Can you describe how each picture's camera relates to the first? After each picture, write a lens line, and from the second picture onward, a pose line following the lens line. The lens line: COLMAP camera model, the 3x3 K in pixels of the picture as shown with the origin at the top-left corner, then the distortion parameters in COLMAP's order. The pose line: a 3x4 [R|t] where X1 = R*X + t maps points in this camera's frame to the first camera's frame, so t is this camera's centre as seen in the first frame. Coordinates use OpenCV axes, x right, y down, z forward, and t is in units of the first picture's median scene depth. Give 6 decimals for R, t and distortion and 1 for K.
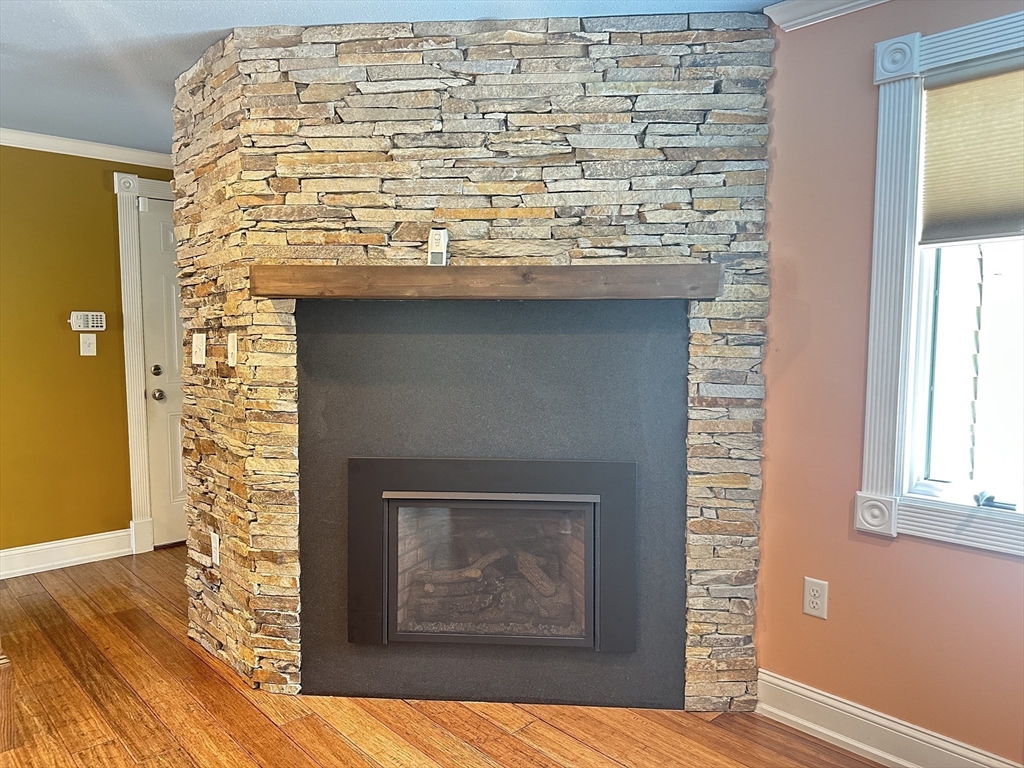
lens RADIAL K [[715.5, 0, 512.0], [0, 715.5, 384.0], [0, 0, 1]] dist [0.084616, -0.140493]
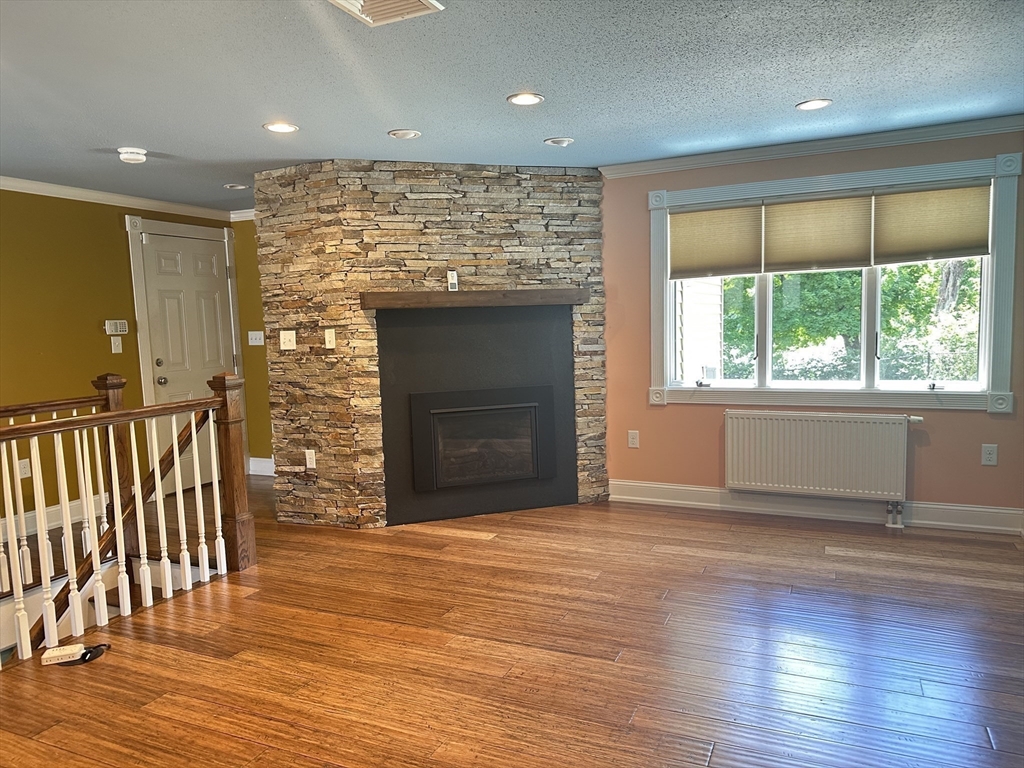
lens RADIAL K [[713.6, 0, 509.6], [0, 713.6, 386.4], [0, 0, 1]] dist [0.119629, -0.165818]
pose [[0.926627, -0.066791, 0.370002, -0.686906], [0.061948, 0.997767, 0.024970, 0.054566], [-0.370843, -0.000217, 0.928695, -0.836979]]
